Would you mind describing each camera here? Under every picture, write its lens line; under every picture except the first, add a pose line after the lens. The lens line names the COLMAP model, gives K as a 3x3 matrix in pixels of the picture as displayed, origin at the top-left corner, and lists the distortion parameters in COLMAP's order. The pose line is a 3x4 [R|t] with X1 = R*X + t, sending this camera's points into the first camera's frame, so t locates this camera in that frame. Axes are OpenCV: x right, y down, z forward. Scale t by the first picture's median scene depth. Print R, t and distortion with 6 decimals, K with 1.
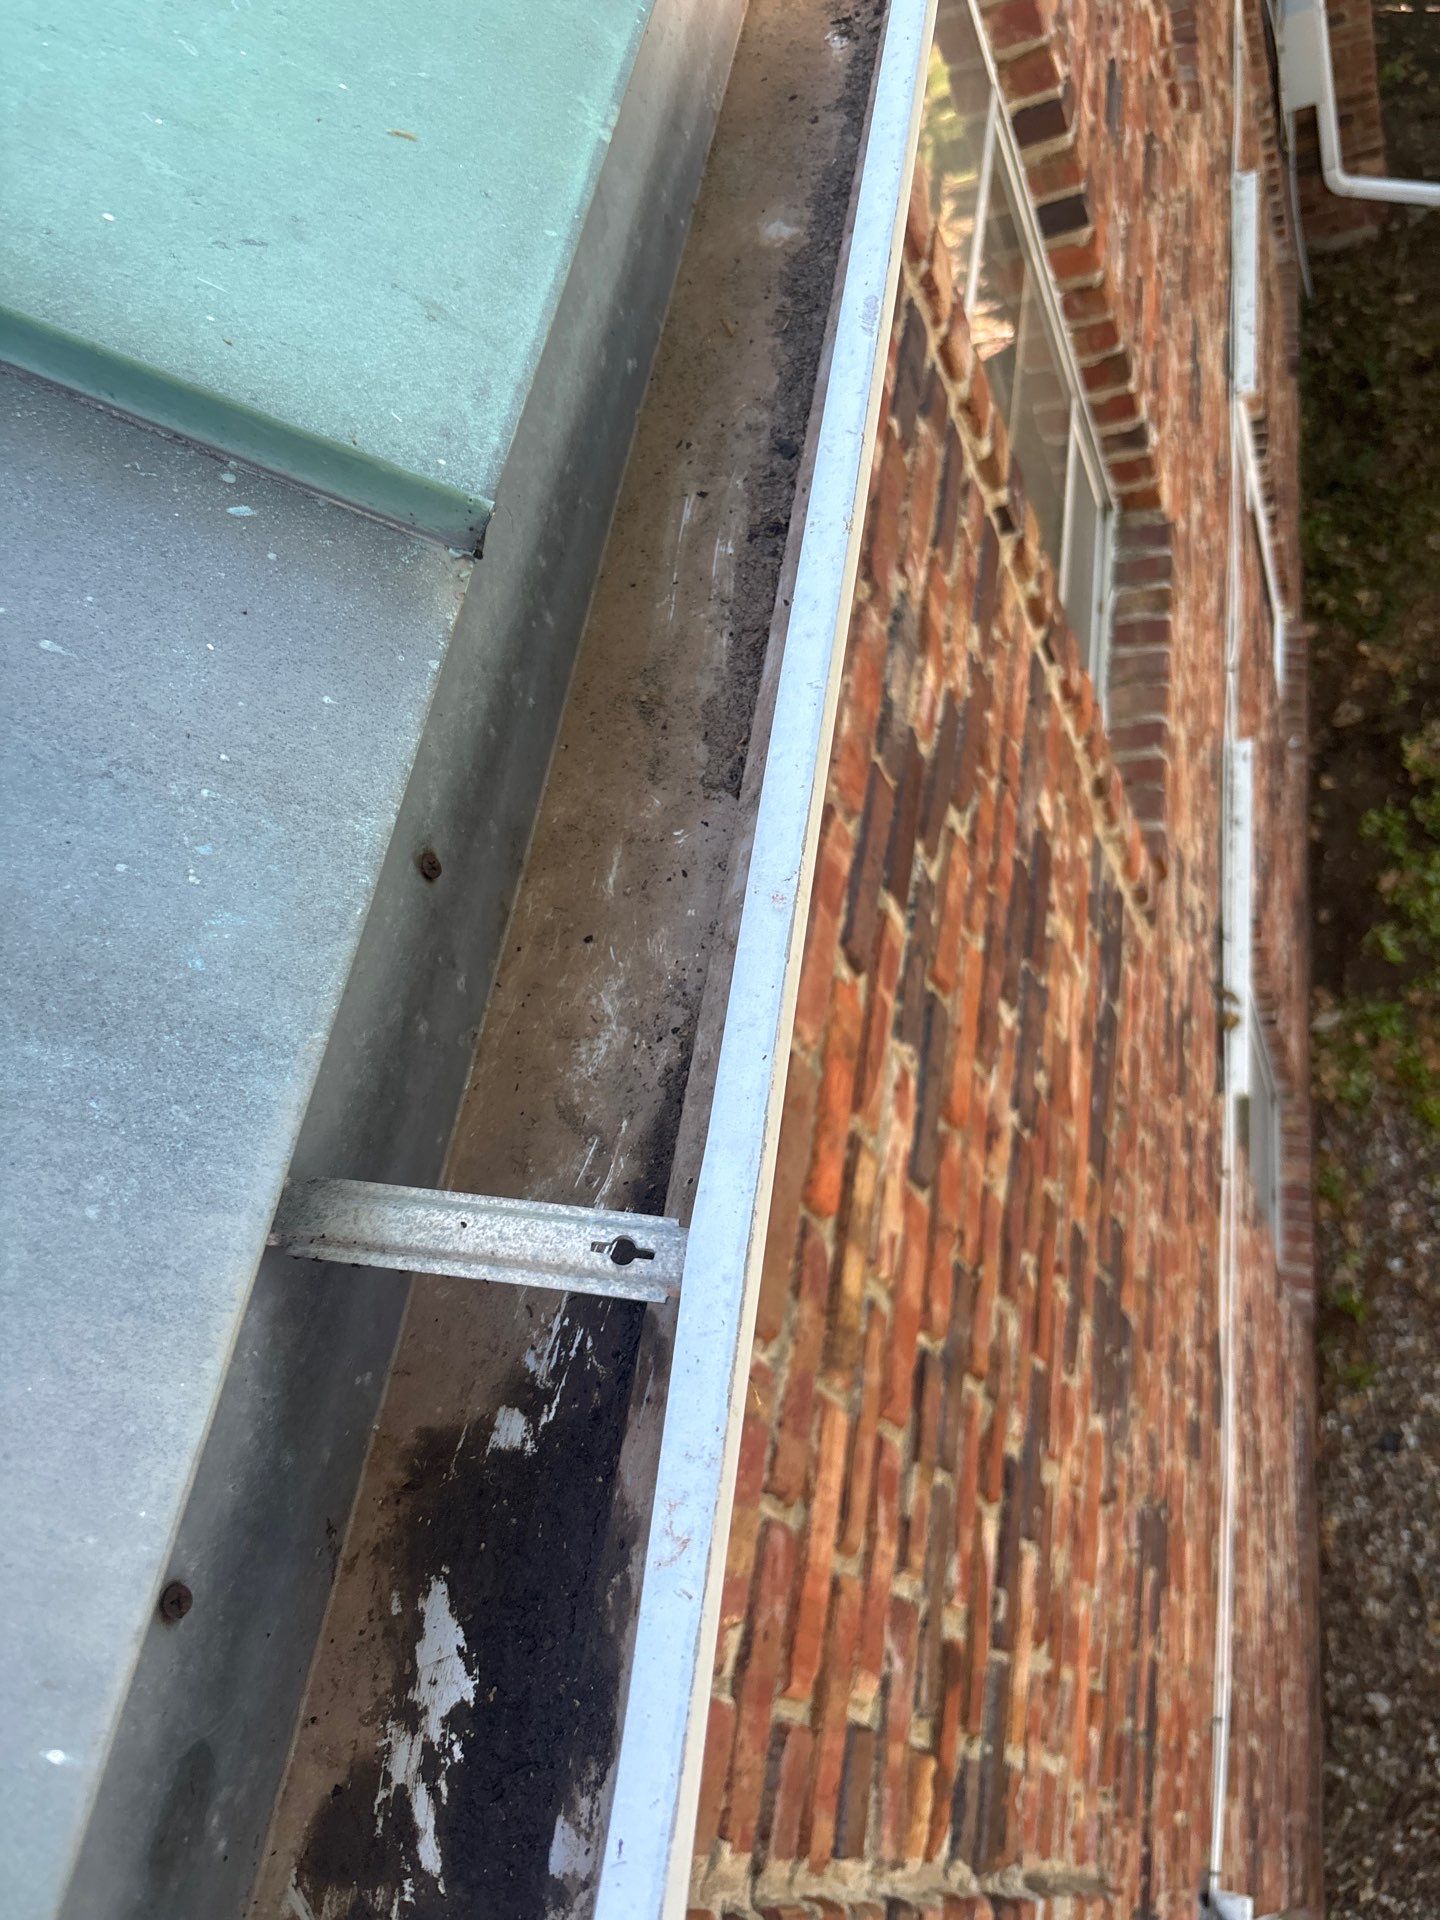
lens RADIAL K [[1386.6, 0, 720.0], [0, 1386.6, 960.0], [0, 0, 1]] dist [0.089016, -0.083762]
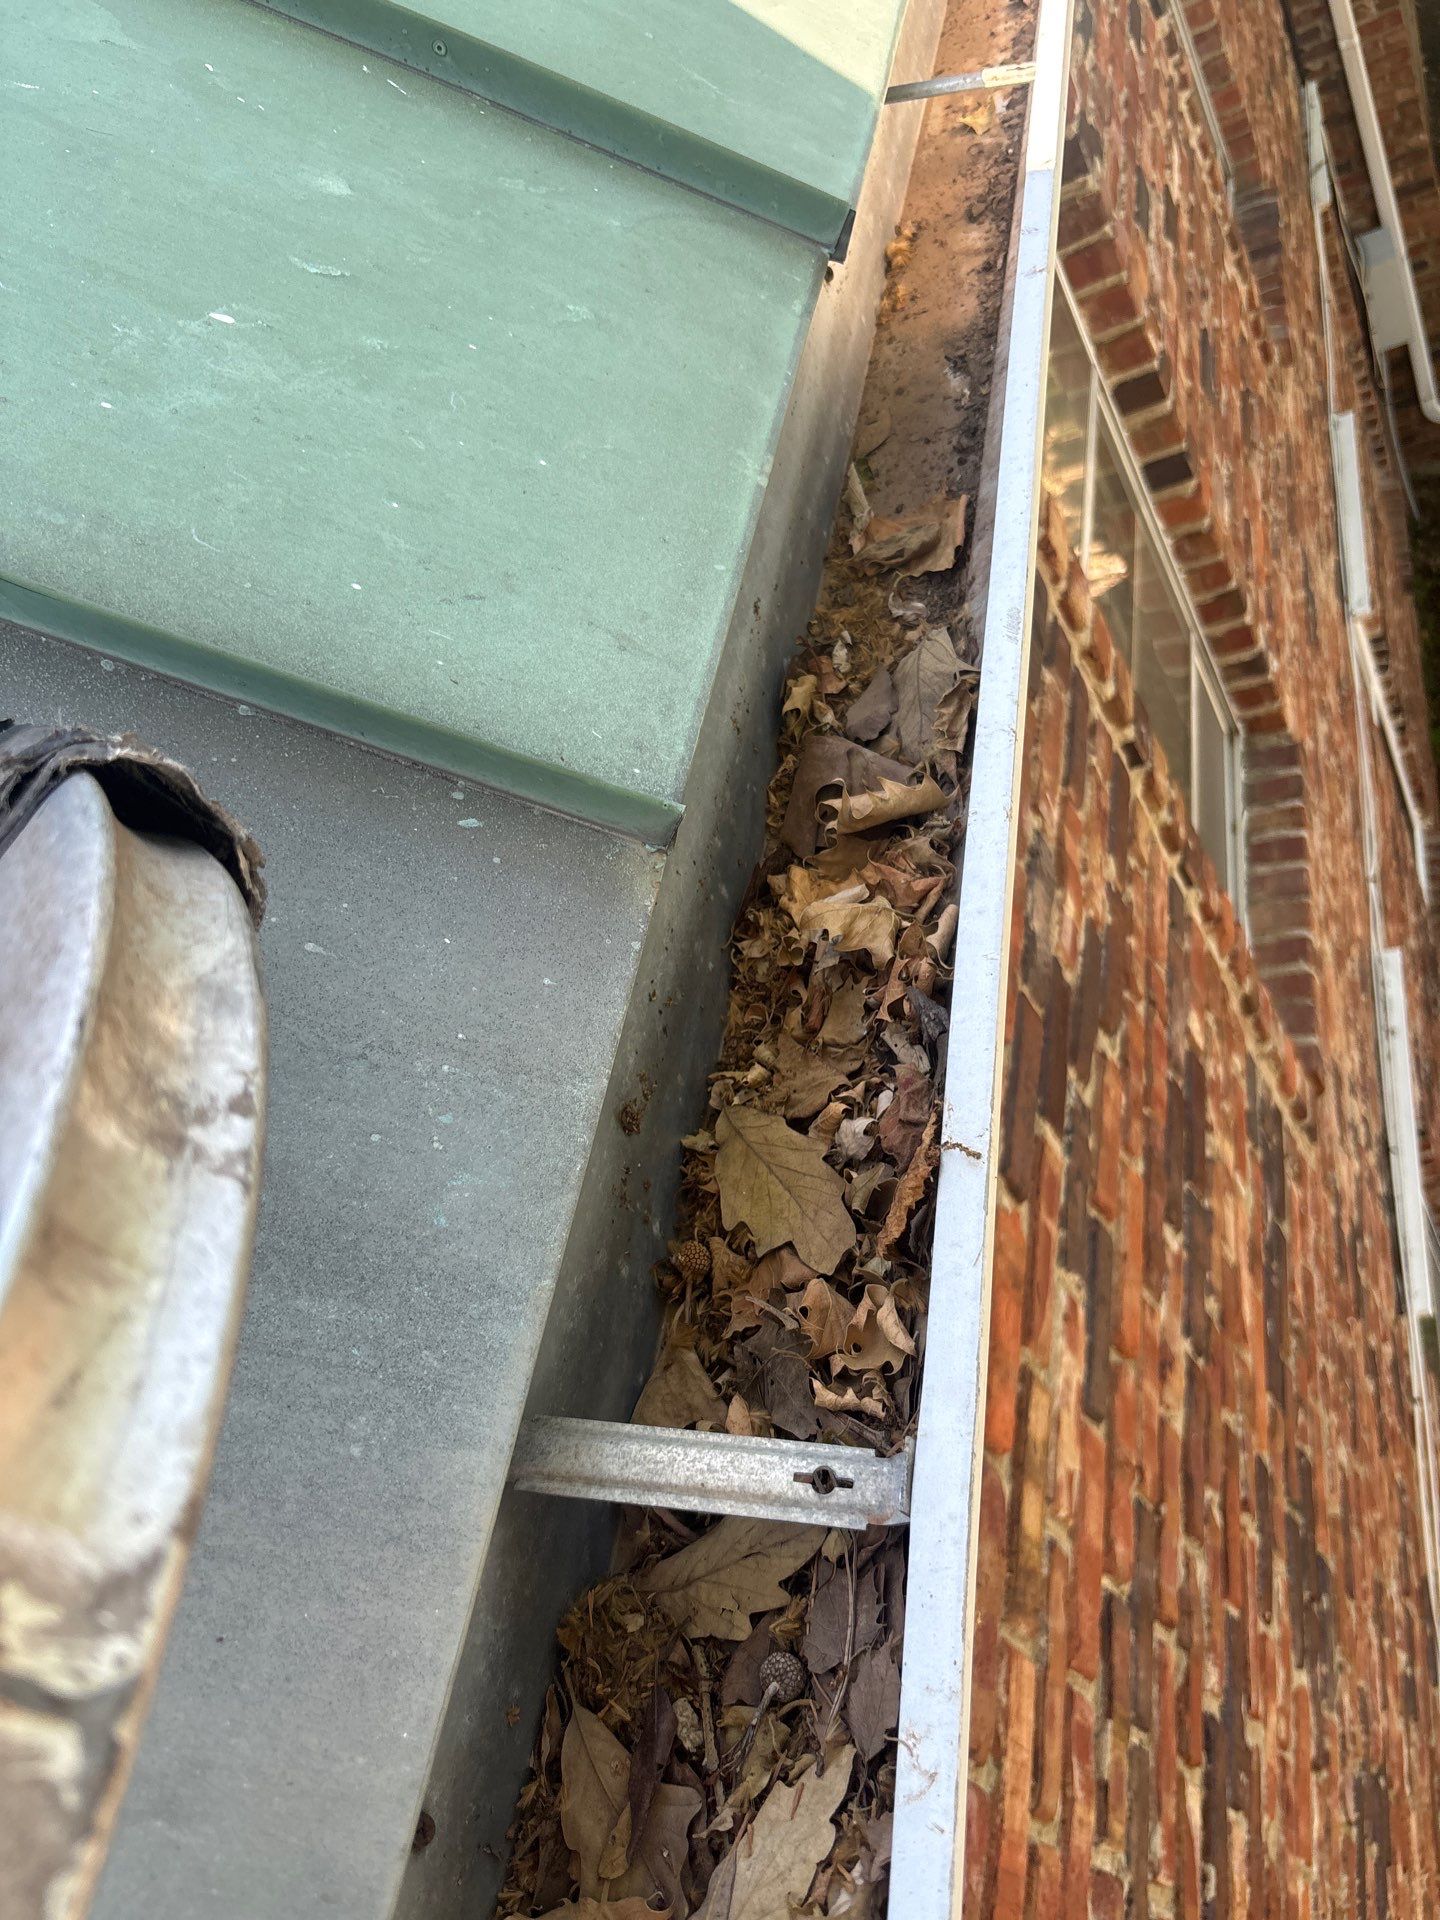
lens RADIAL K [[1512.4, 0, 756.4], [0, 1512.4, 963.3], [0, 0, 1]] dist [0.038441, -0.009329]
pose [[0.997737, -0.040647, -0.053569, -0.021869], [0.032647, 0.989248, -0.142554, -0.009781], [0.058787, 0.140482, 0.988336, -0.107151]]
